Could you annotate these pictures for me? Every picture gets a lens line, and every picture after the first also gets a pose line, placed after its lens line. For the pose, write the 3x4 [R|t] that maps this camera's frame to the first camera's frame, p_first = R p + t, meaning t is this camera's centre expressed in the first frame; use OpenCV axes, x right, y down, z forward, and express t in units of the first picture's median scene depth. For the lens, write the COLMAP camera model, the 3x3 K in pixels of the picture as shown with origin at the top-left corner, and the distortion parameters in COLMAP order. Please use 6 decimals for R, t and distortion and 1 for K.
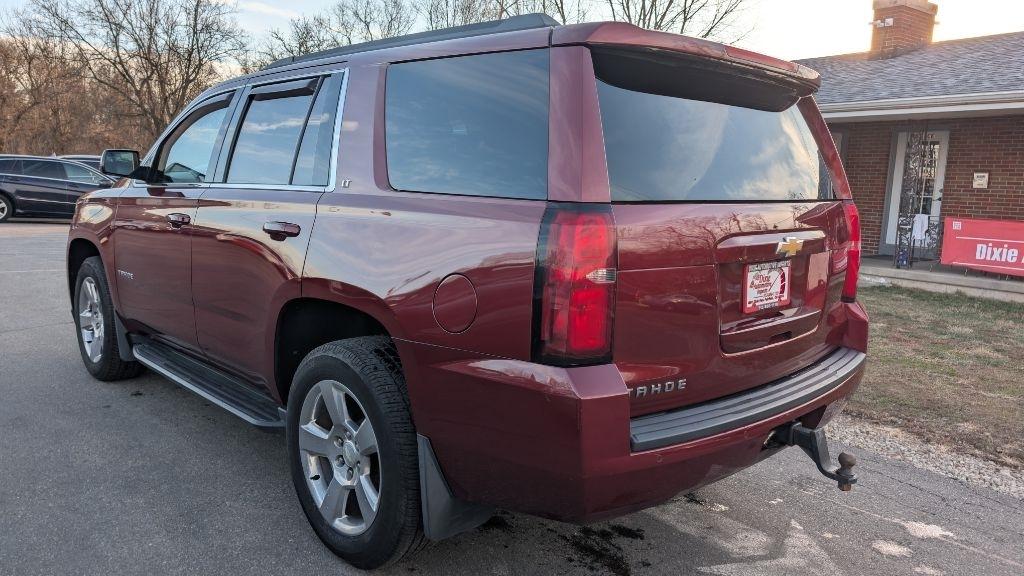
lens RADIAL K [[735.0, 0, 513.5], [0, 735.0, 288.7], [0, 0, 1]] dist [-0.003218, -0.002502]
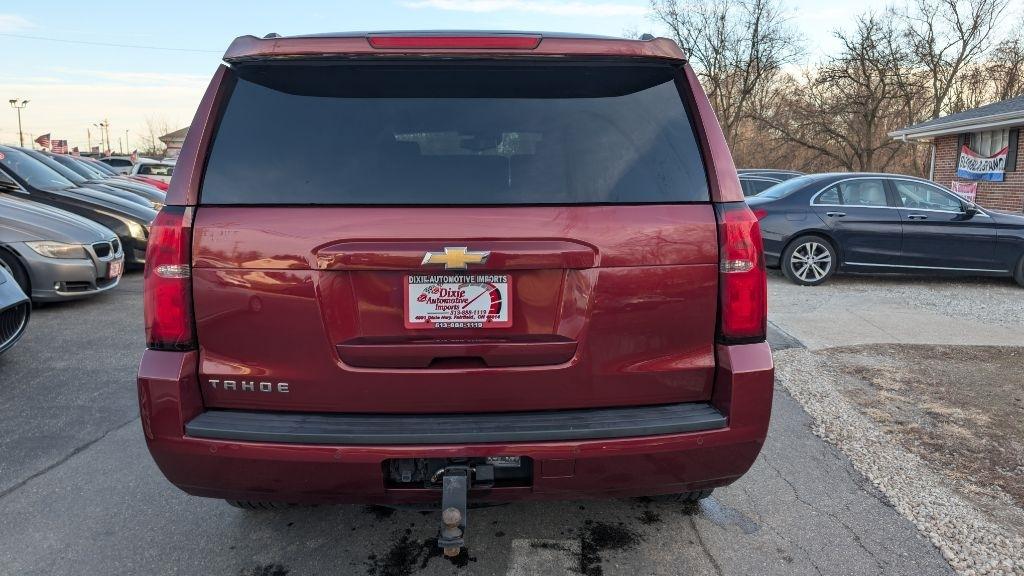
lens RADIAL K [[735.0, 0, 511.7], [0, 735.0, 286.3], [0, 0, 1]] dist [-0.003218, -0.002502]
pose [[0.739433, 0.069333, -0.669650, 0.968268], [-0.076344, 0.996902, 0.018915, -0.043378], [0.668887, 0.037138, 0.742436, 0.397782]]
